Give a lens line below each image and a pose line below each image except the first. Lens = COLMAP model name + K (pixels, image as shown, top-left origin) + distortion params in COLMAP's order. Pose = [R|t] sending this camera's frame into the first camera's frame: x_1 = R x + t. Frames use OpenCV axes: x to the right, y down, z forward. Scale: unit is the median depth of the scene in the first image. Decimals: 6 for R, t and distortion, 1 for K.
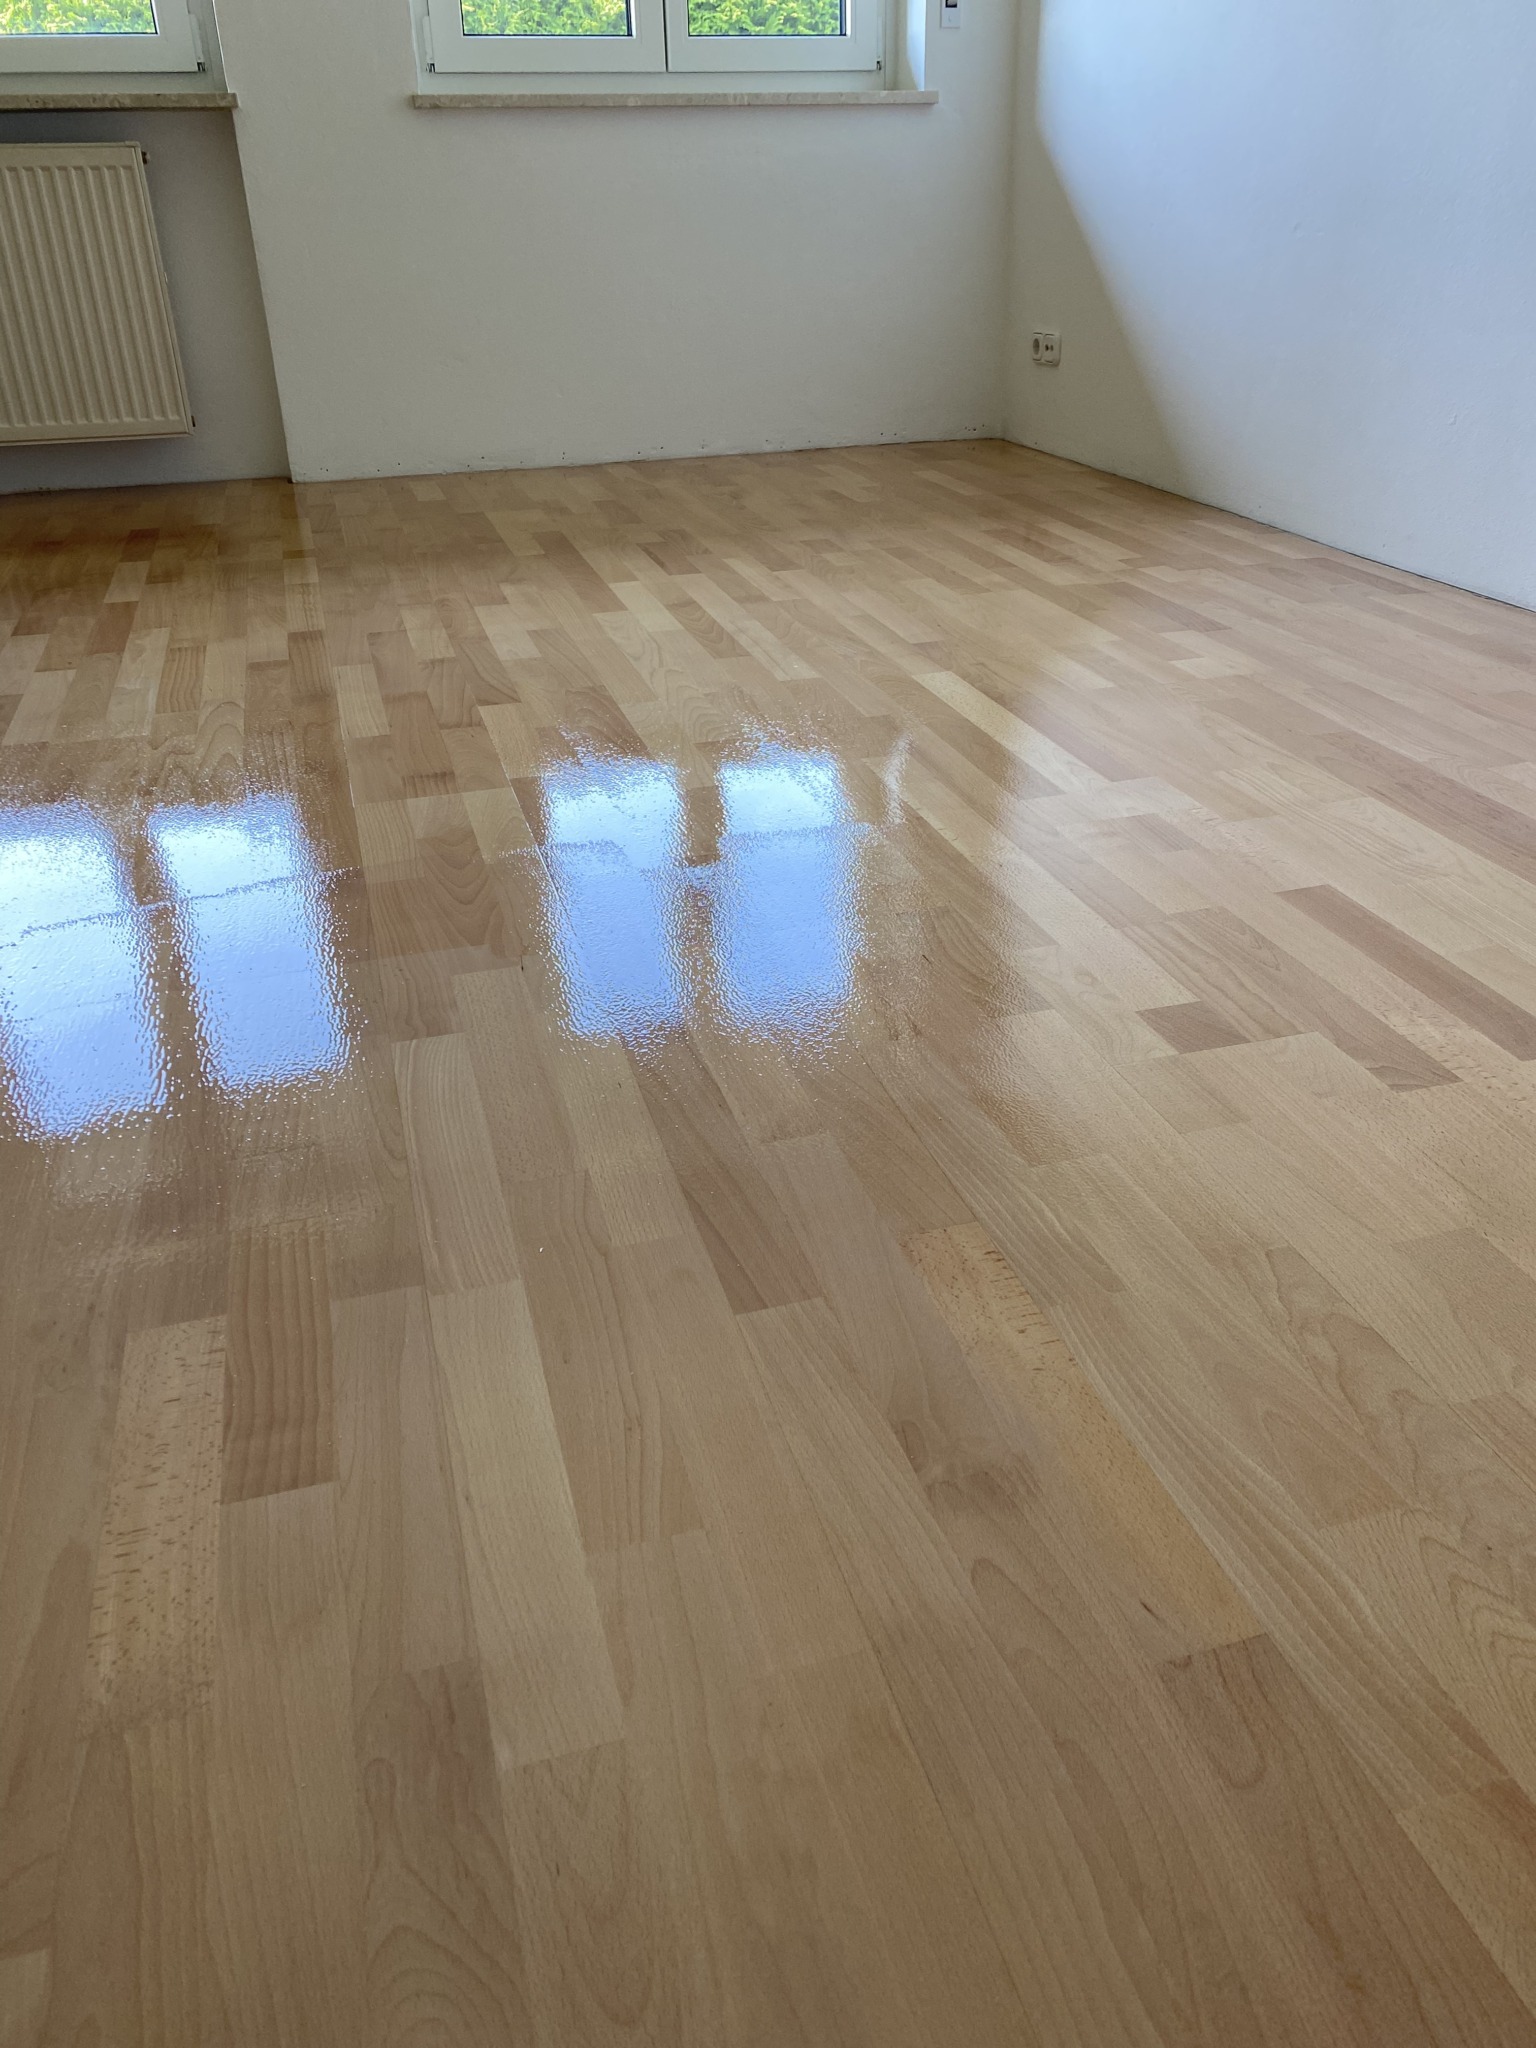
lens RADIAL K [[1565.2, 0, 781.1], [0, 1565.2, 1025.1], [0, 0, 1]] dist [0.030091, -0.027518]
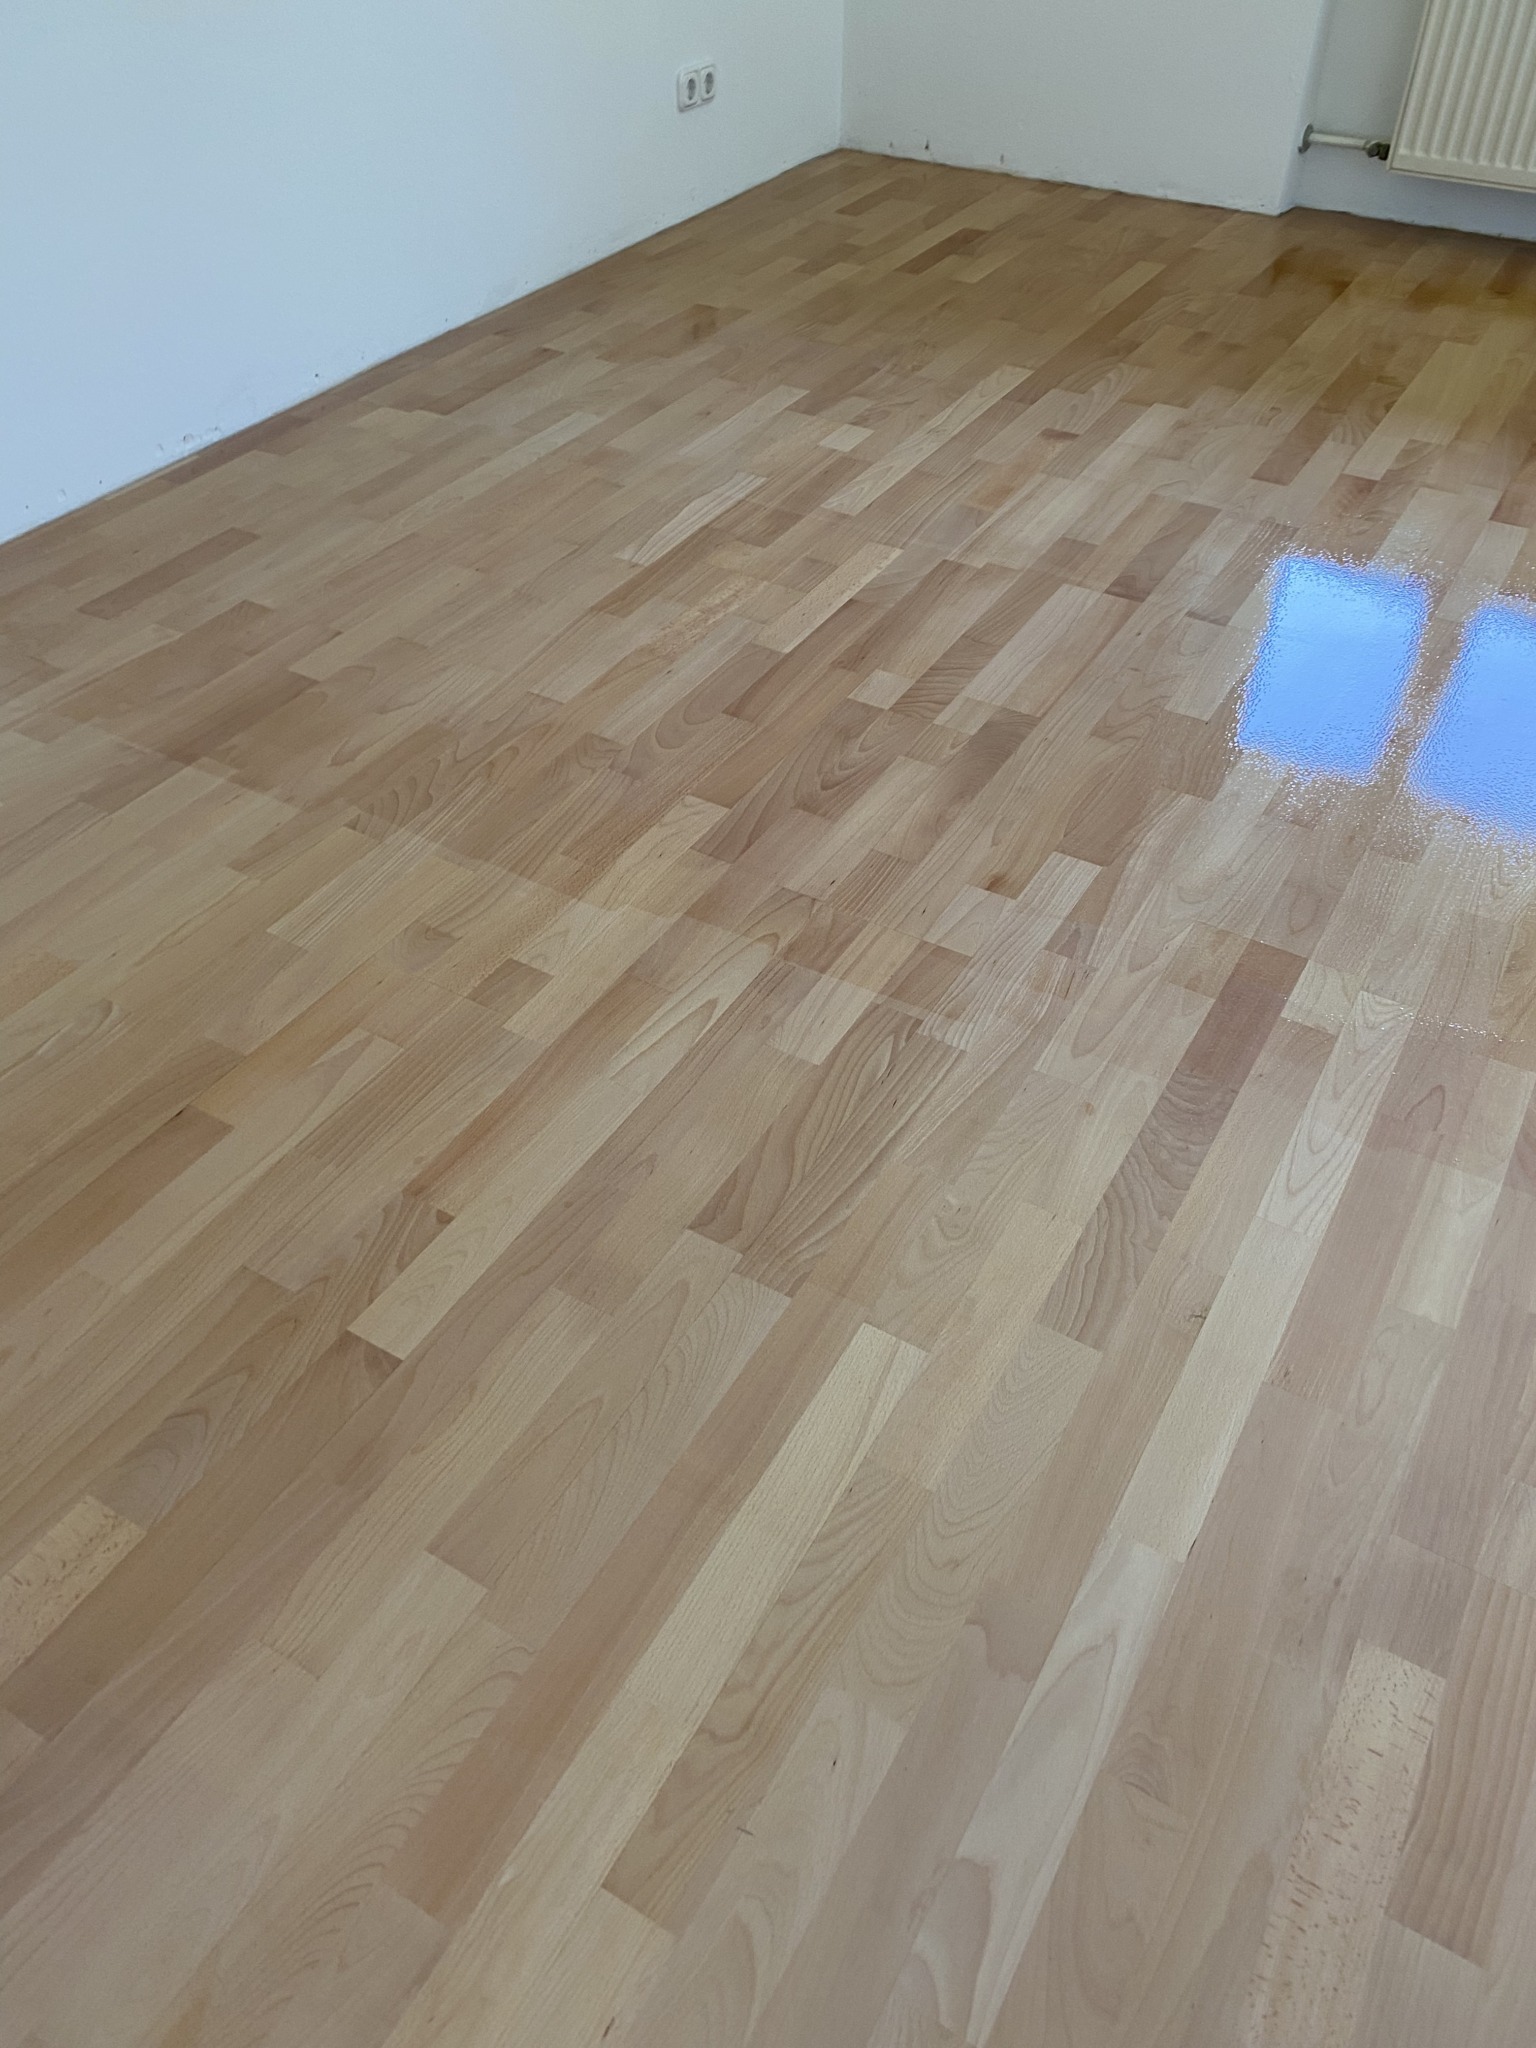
lens RADIAL K [[1565.2, 0, 761.9], [0, 1565.2, 1023.3], [0, 0, 1]] dist [0.030091, -0.027518]
pose [[0.685773, 0.507891, -0.521308, -0.229129], [-0.358753, 0.859091, 0.365047, -0.294226], [0.633255, -0.063318, 0.771349, -0.076665]]
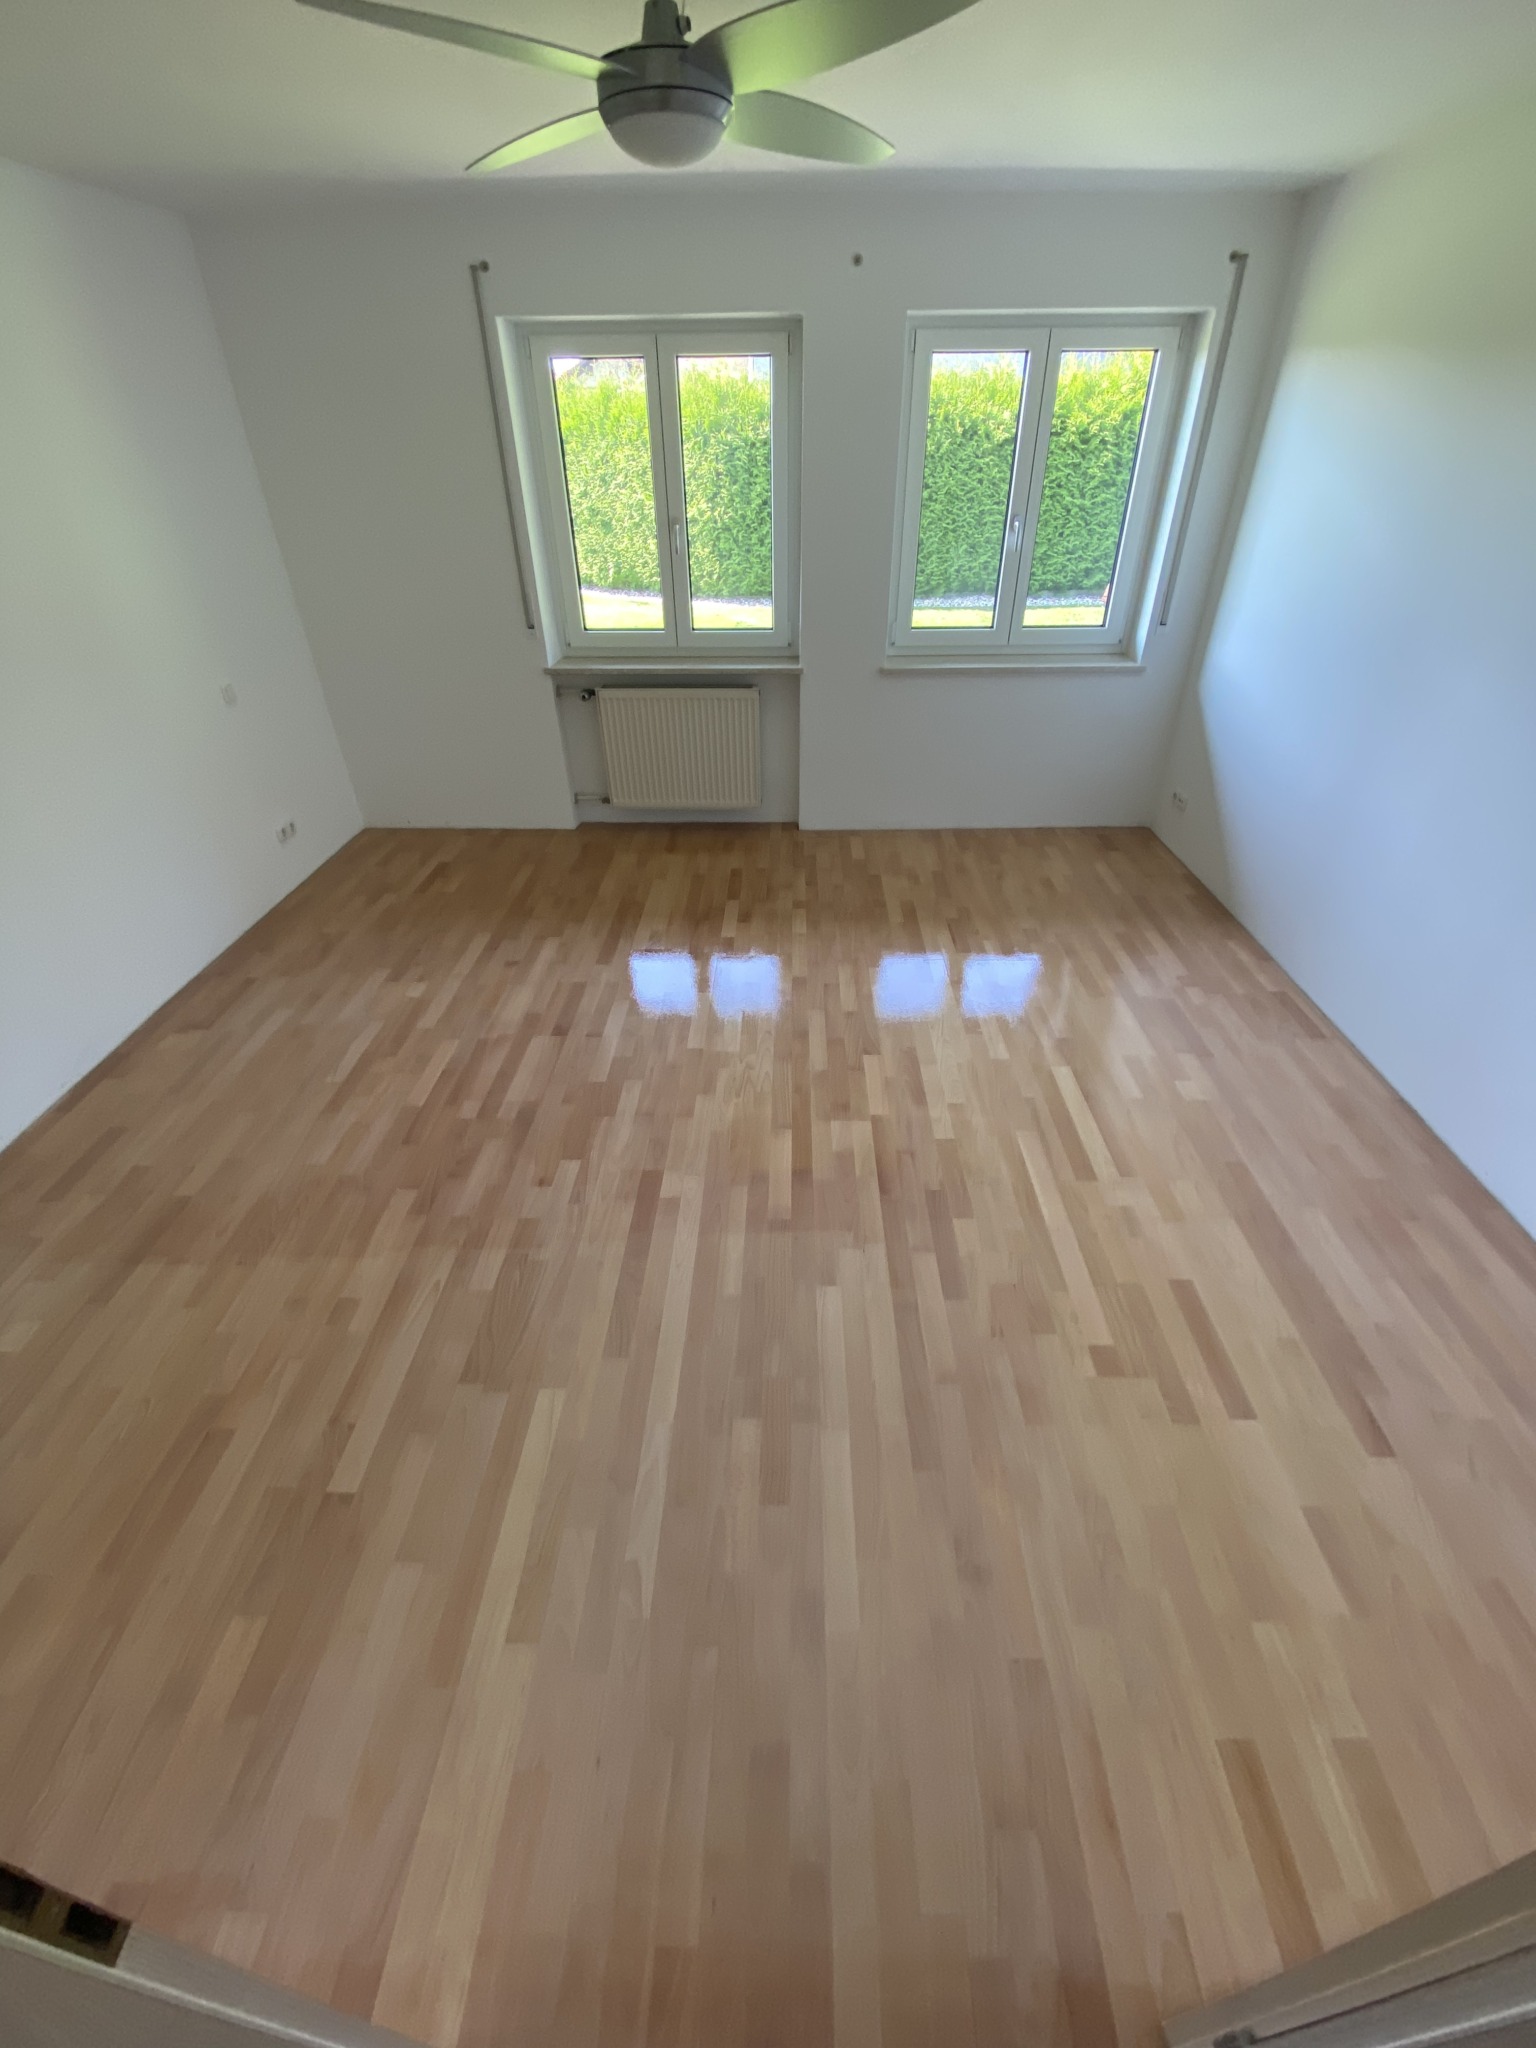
lens RADIAL K [[823.5, 0, 775.1], [0, 823.5, 1026.5], [0, 0, 1]] dist [0.023120, -0.019869]
pose [[0.954245, 0.180290, -0.238561, -0.038600], [-0.148553, 0.978208, 0.145057, -0.597901], [0.259515, -0.102981, 0.960233, -0.395177]]
